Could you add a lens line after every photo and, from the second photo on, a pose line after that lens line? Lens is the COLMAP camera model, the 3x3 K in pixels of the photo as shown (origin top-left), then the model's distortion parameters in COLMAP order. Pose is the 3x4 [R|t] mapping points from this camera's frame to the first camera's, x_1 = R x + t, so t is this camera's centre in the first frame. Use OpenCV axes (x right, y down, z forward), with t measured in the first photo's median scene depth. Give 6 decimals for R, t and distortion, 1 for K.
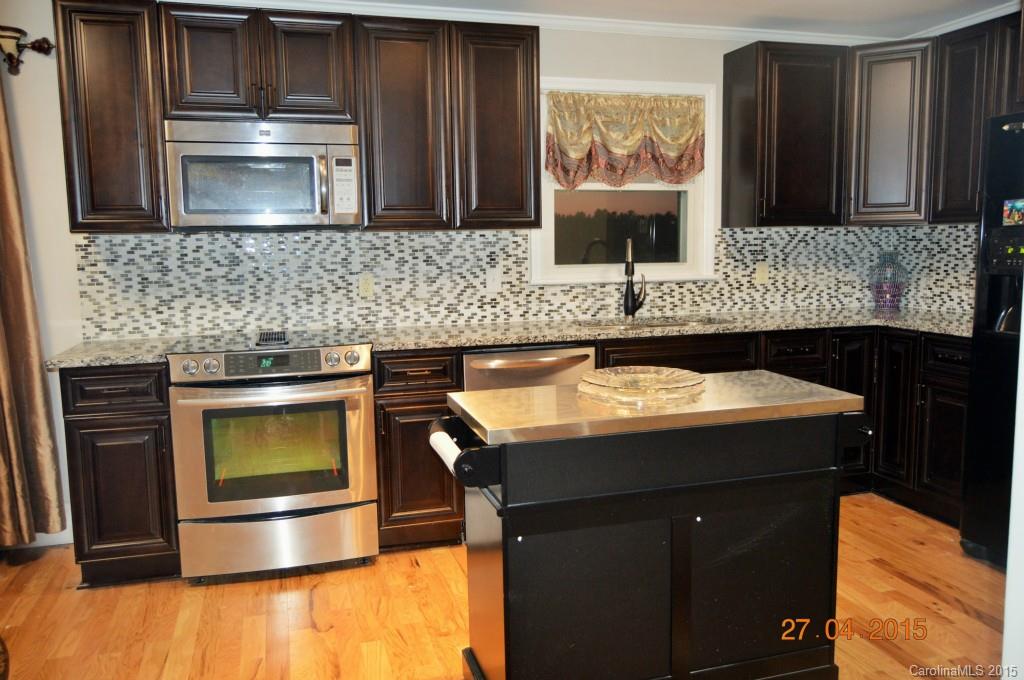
lens RADIAL K [[798.5, 0, 512.0], [0, 798.5, 340.0], [0, 0, 1]] dist [-0.023245, 0.001091]
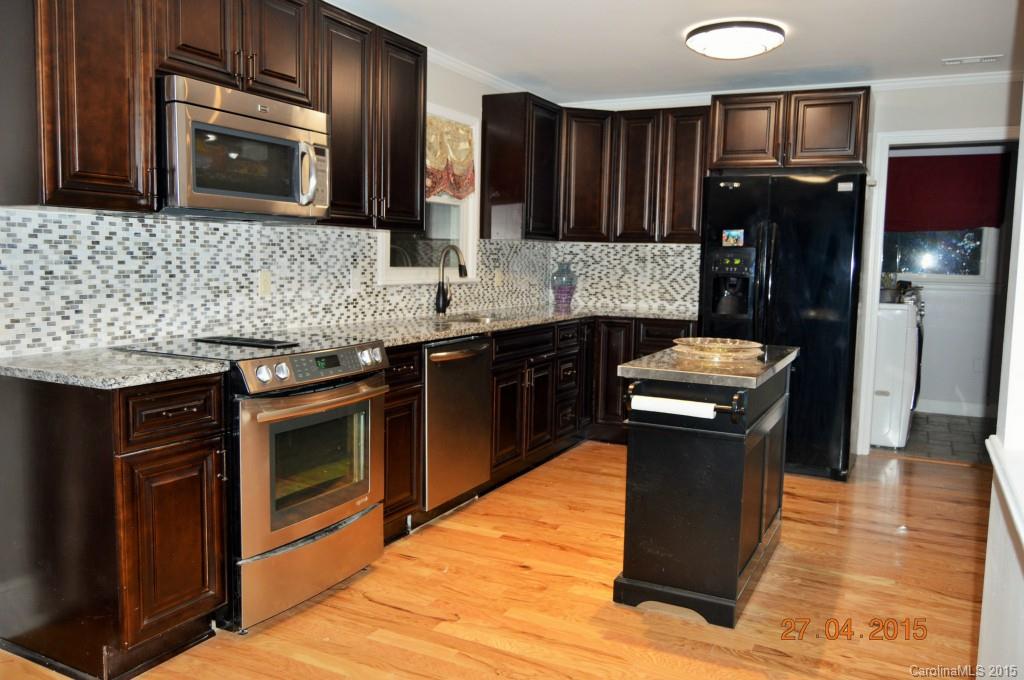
lens RADIAL K [[798.5, 0, 512.0], [0, 798.5, 340.0], [0, 0, 1]] dist [-0.023245, 0.001091]
pose [[0.686448, -0.045555, 0.725750, -0.679833], [0.059514, 0.998207, 0.006366, 0.006352], [-0.724739, 0.038823, 0.687929, 0.177441]]
